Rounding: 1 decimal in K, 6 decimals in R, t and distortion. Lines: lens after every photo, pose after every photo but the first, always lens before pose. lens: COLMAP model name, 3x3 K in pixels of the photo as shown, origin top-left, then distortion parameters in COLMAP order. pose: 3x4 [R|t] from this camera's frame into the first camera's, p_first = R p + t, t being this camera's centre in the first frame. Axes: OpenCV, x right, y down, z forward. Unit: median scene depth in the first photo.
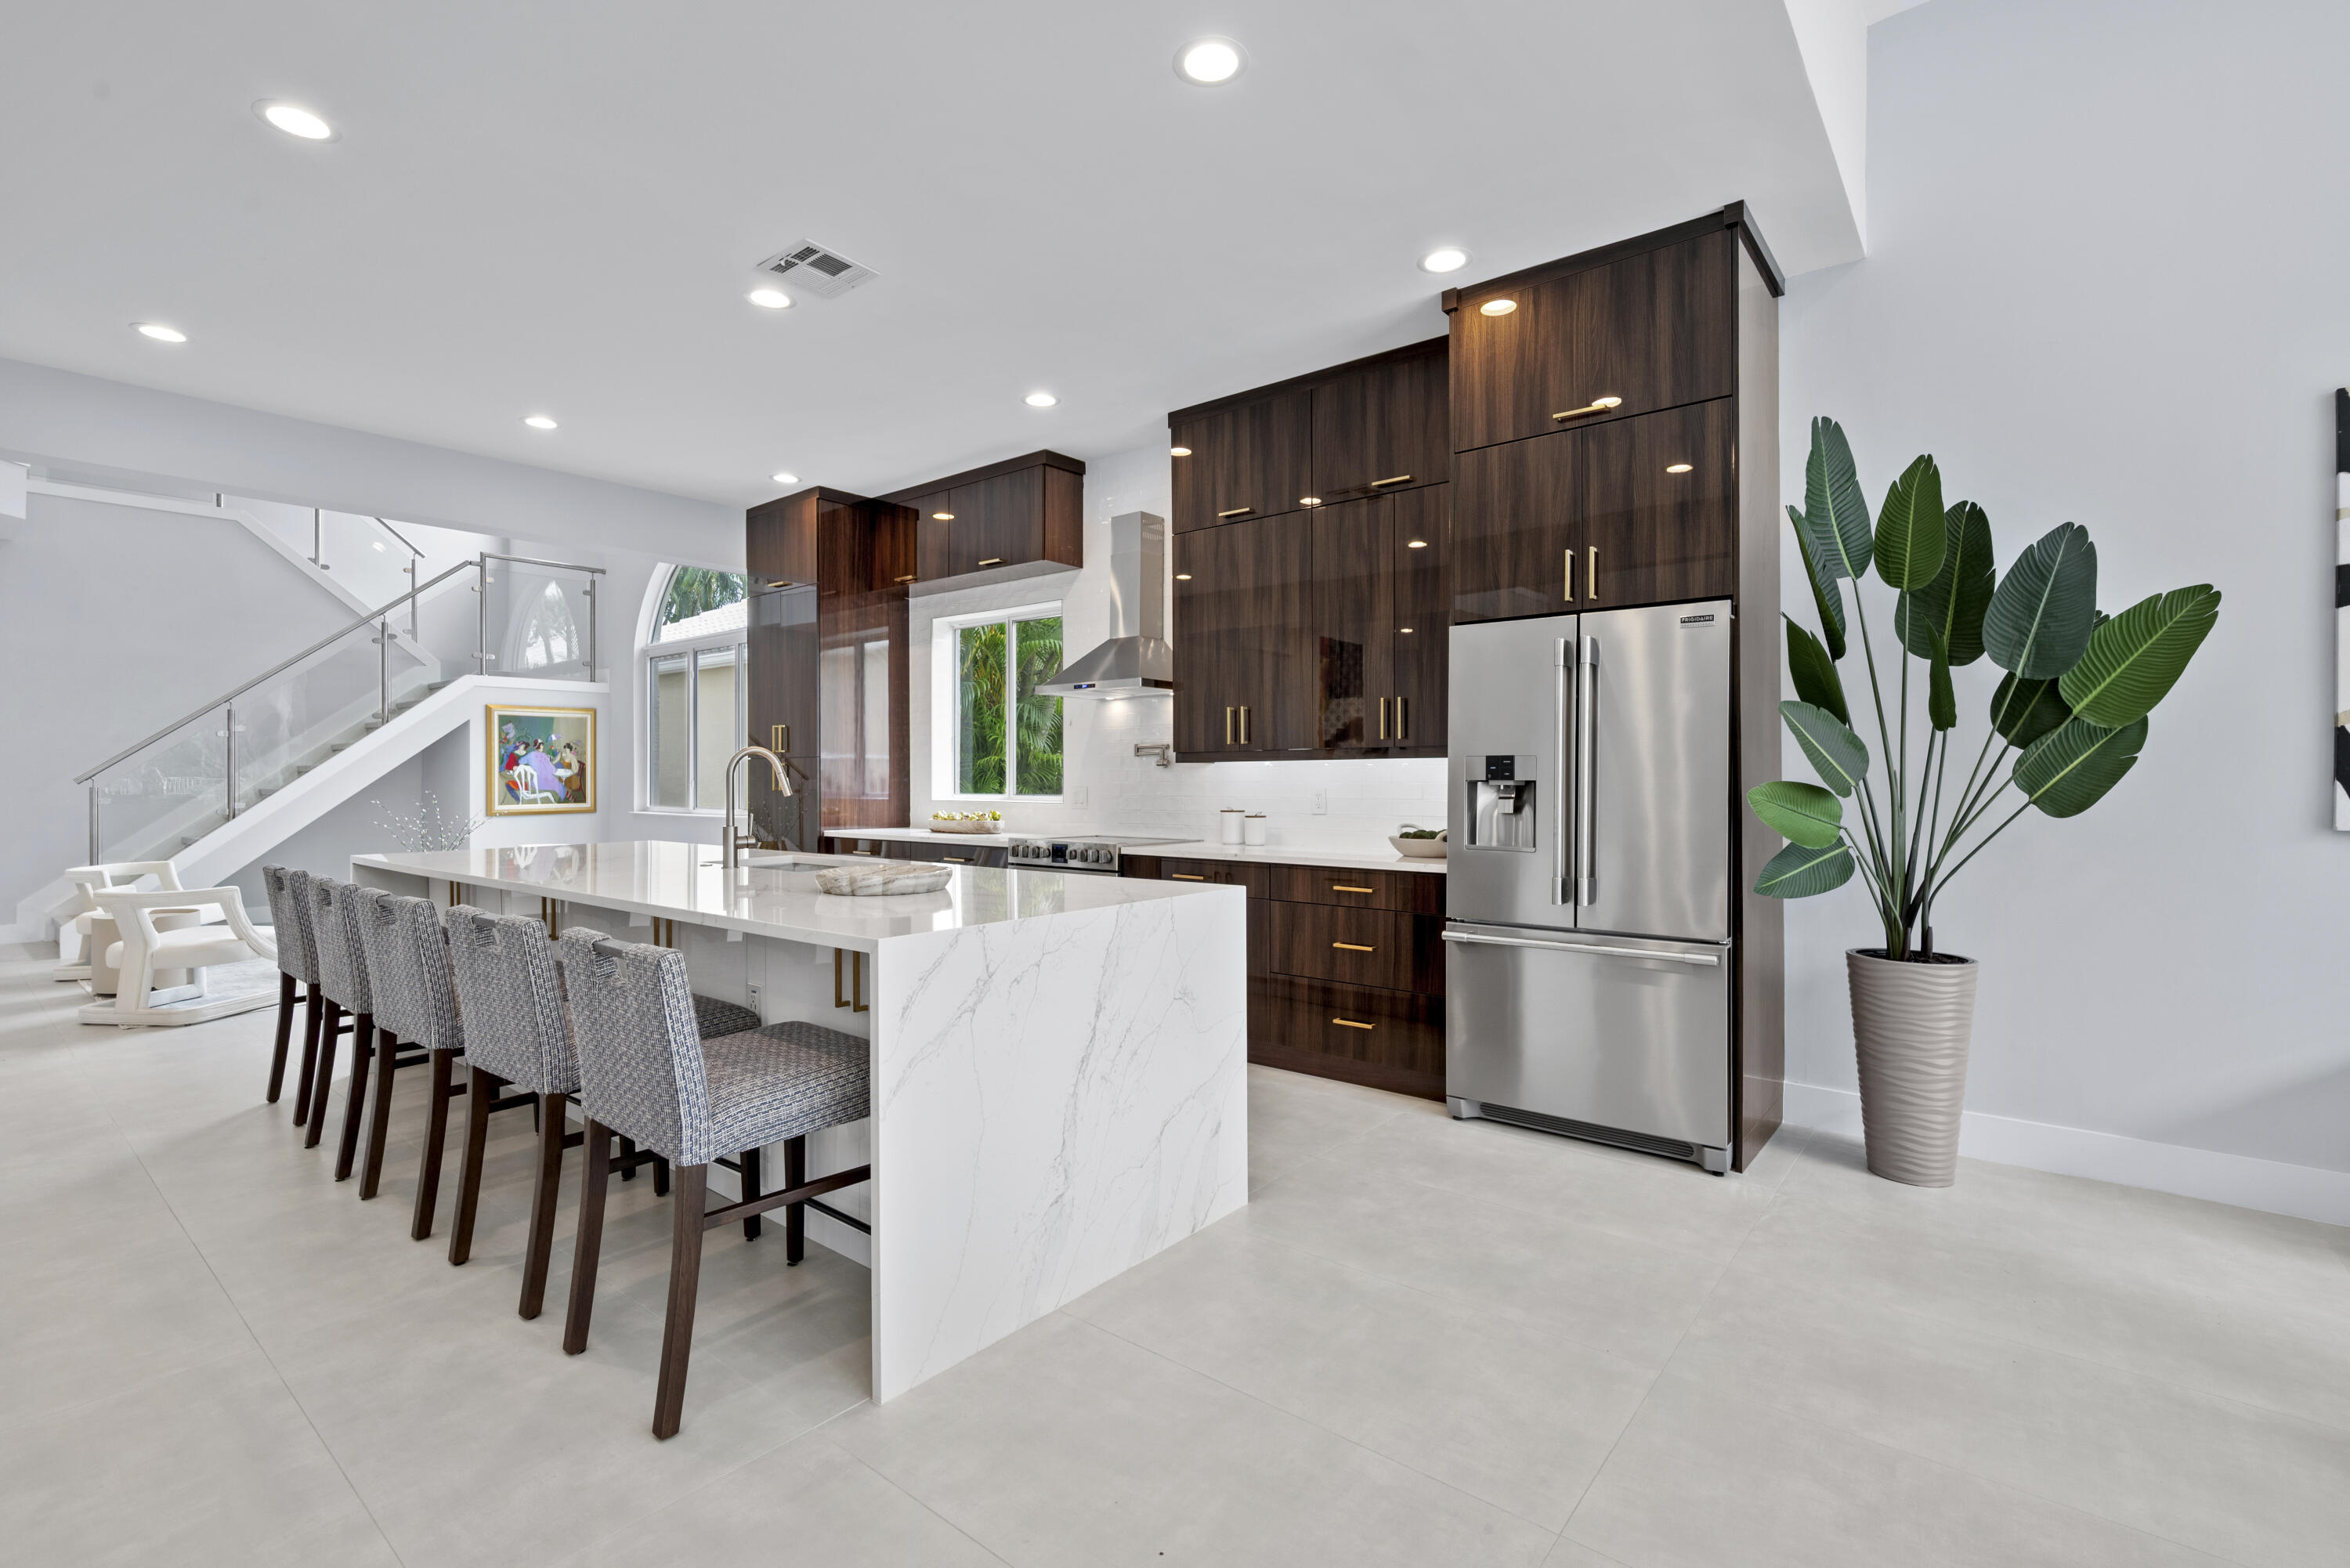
lens RADIAL K [[1052.2, 0, 1179.6], [0, 1052.2, 782.6], [0, 0, 1]] dist [0.001186, -0.001140]
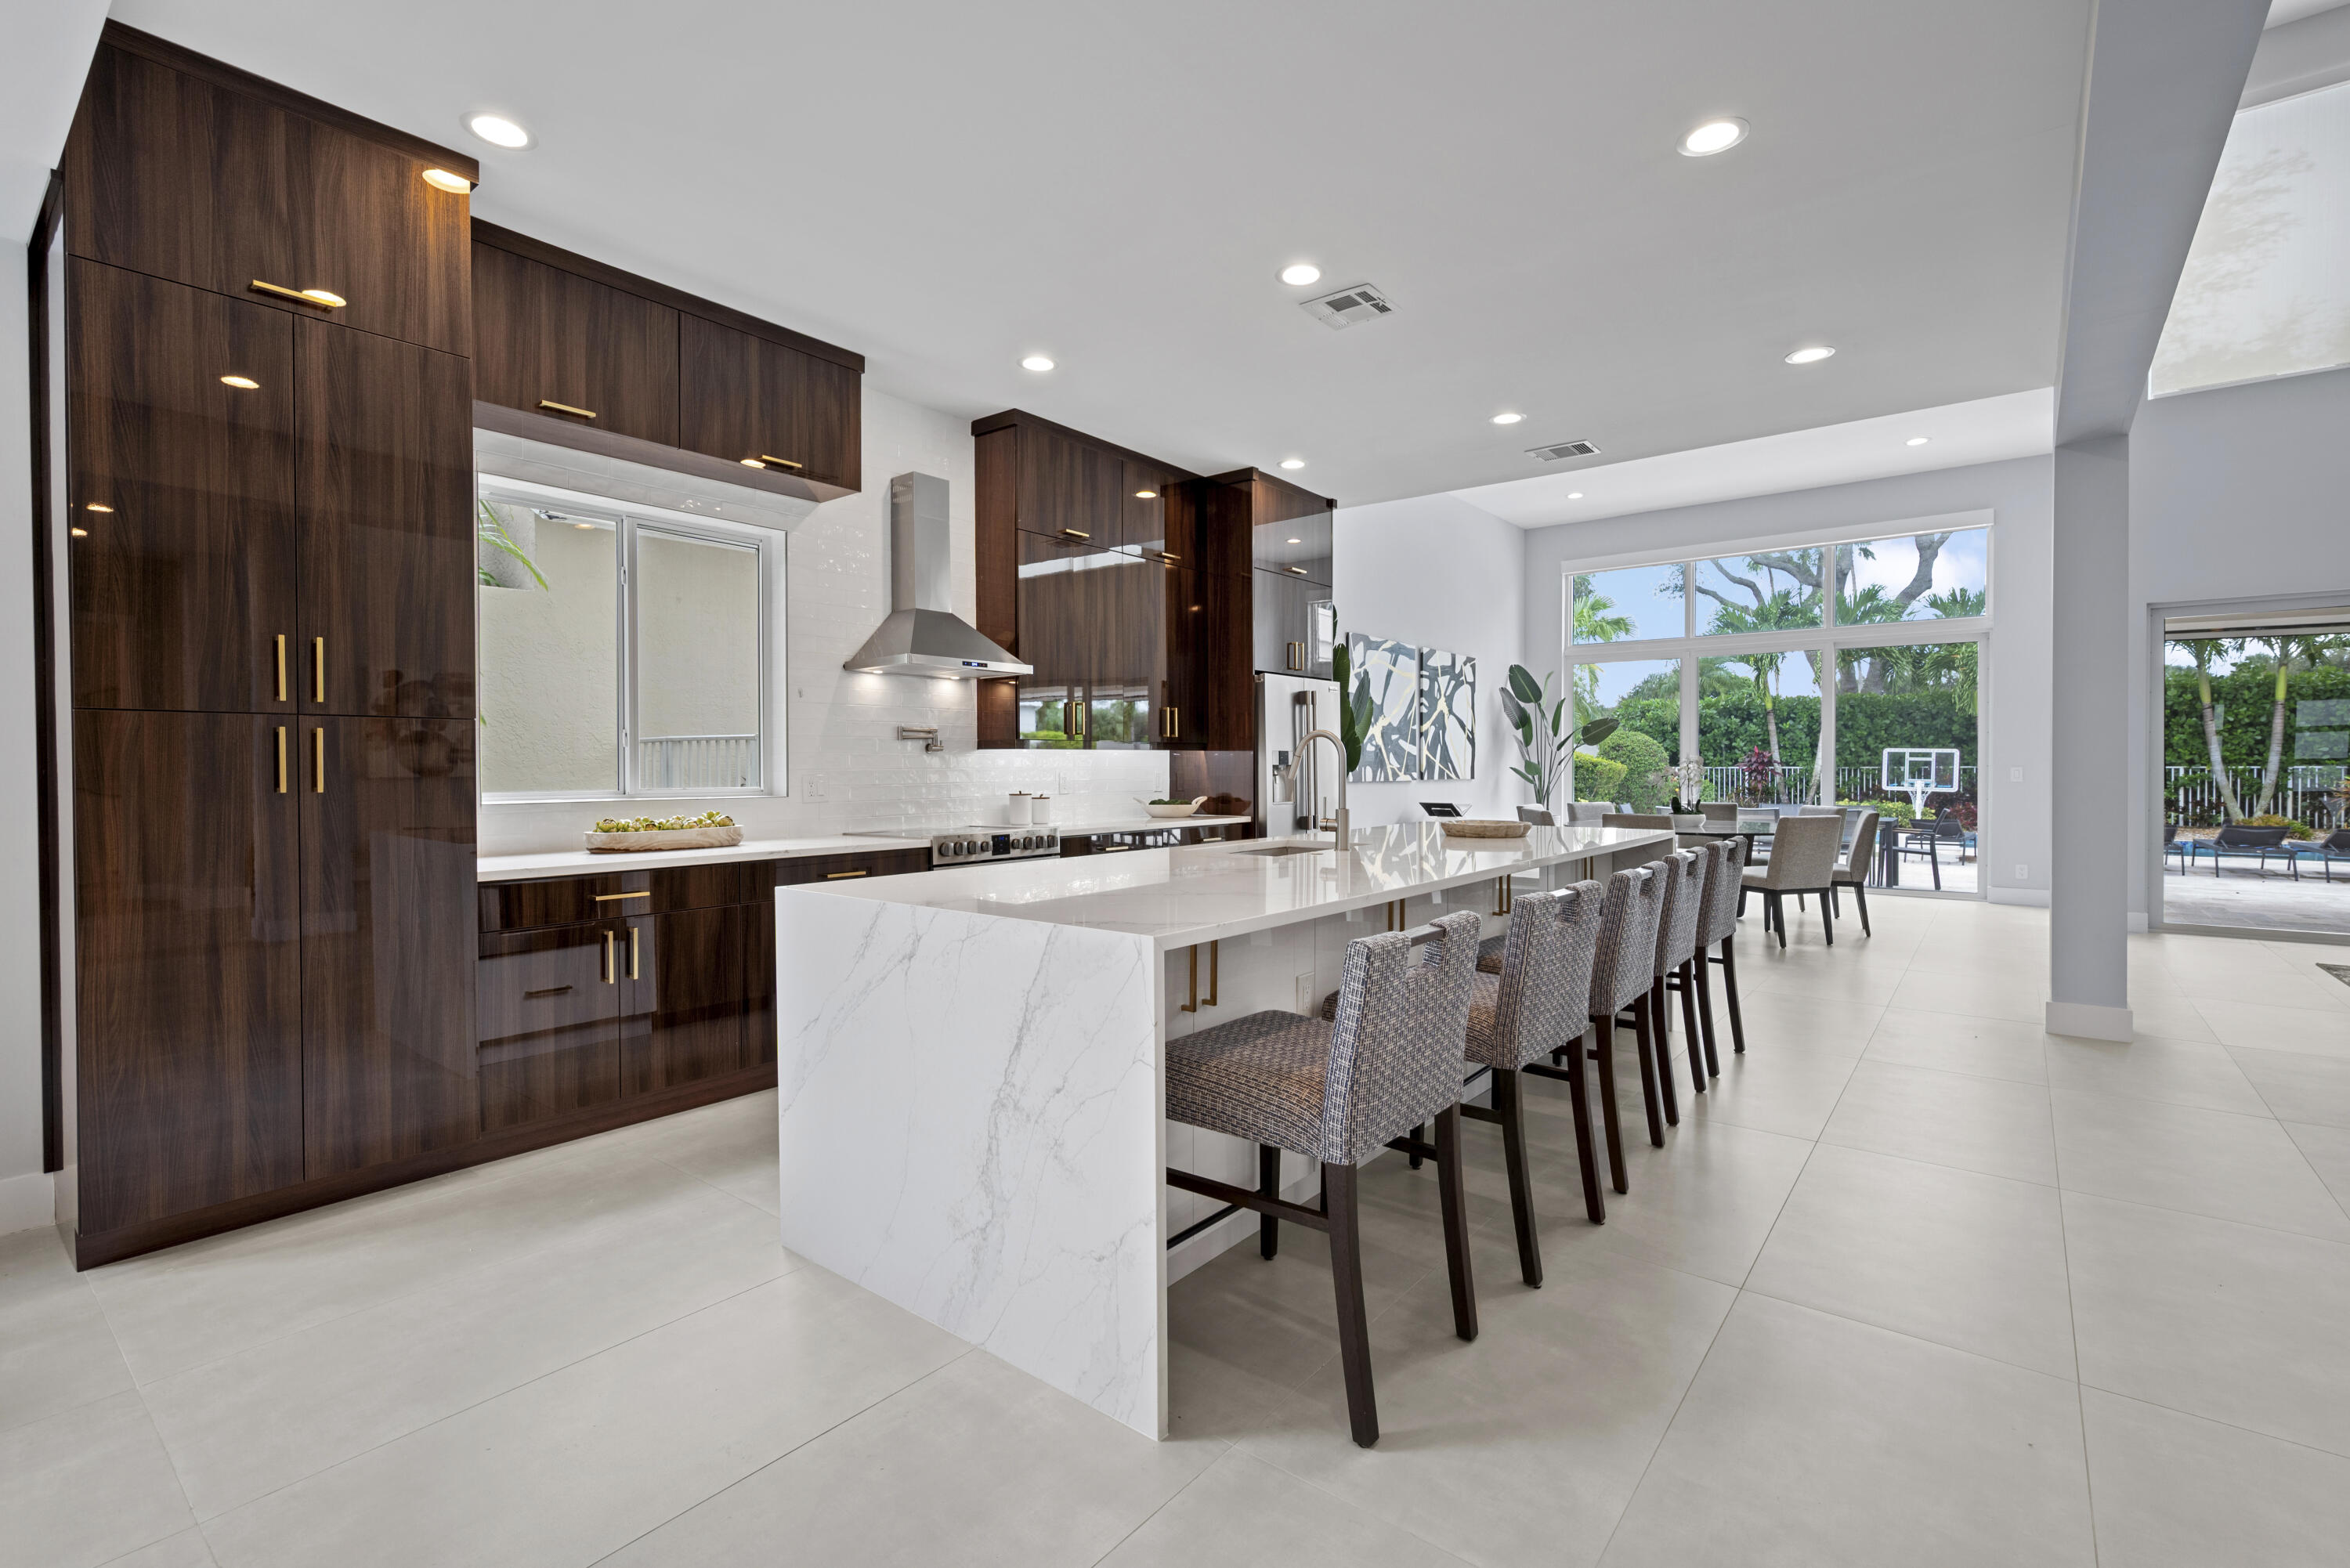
lens RADIAL K [[1052.2, 0, 1181.4], [0, 1052.2, 779.0], [0, 0, 1]] dist [0.001186, -0.001140]
pose [[-0.013701, -0.012696, 0.999826, -1.078702], [0.005856, 0.999901, 0.012777, -0.001412], [-0.999889, 0.006030, -0.013625, 0.880848]]
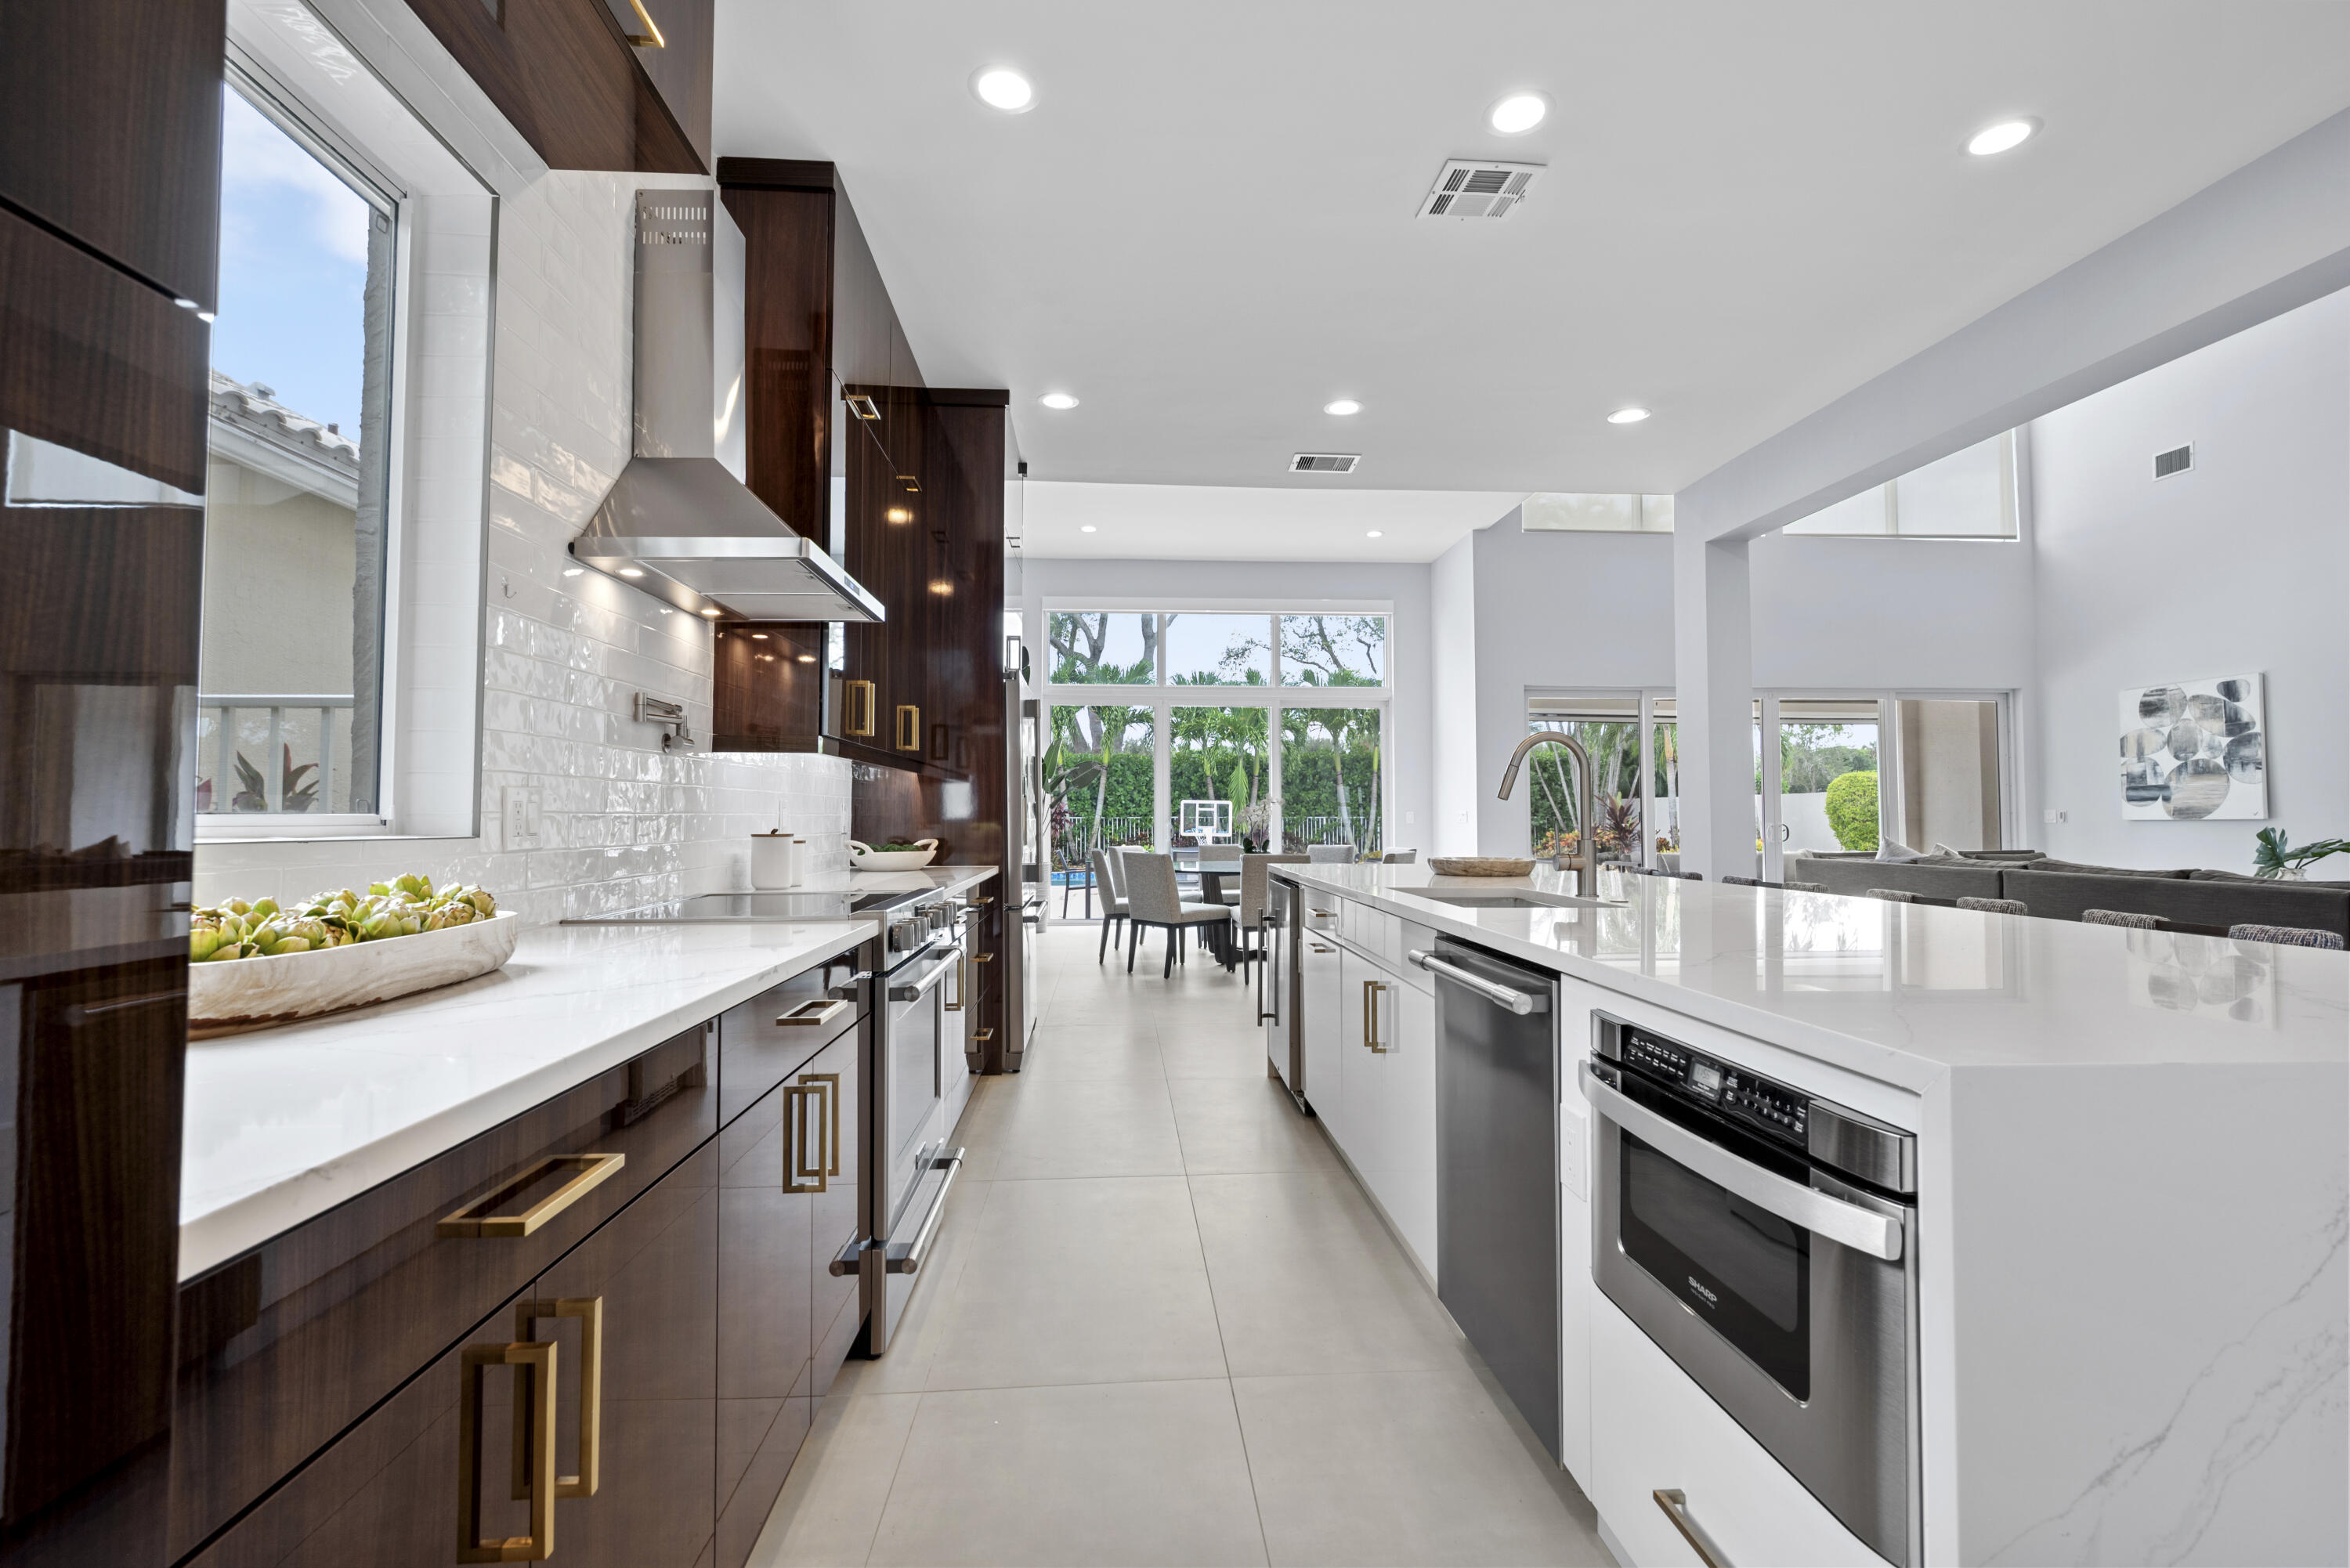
lens RADIAL K [[1052.2, 0, 1175.5], [0, 1052.2, 779.0], [0, 0, 1]] dist [0.001186, -0.001140]
pose [[-0.680049, 0.026963, 0.732671, -0.634949], [0.003285, 0.999426, -0.033730, 0.009360], [-0.733160, -0.020531, -0.679747, 1.308333]]
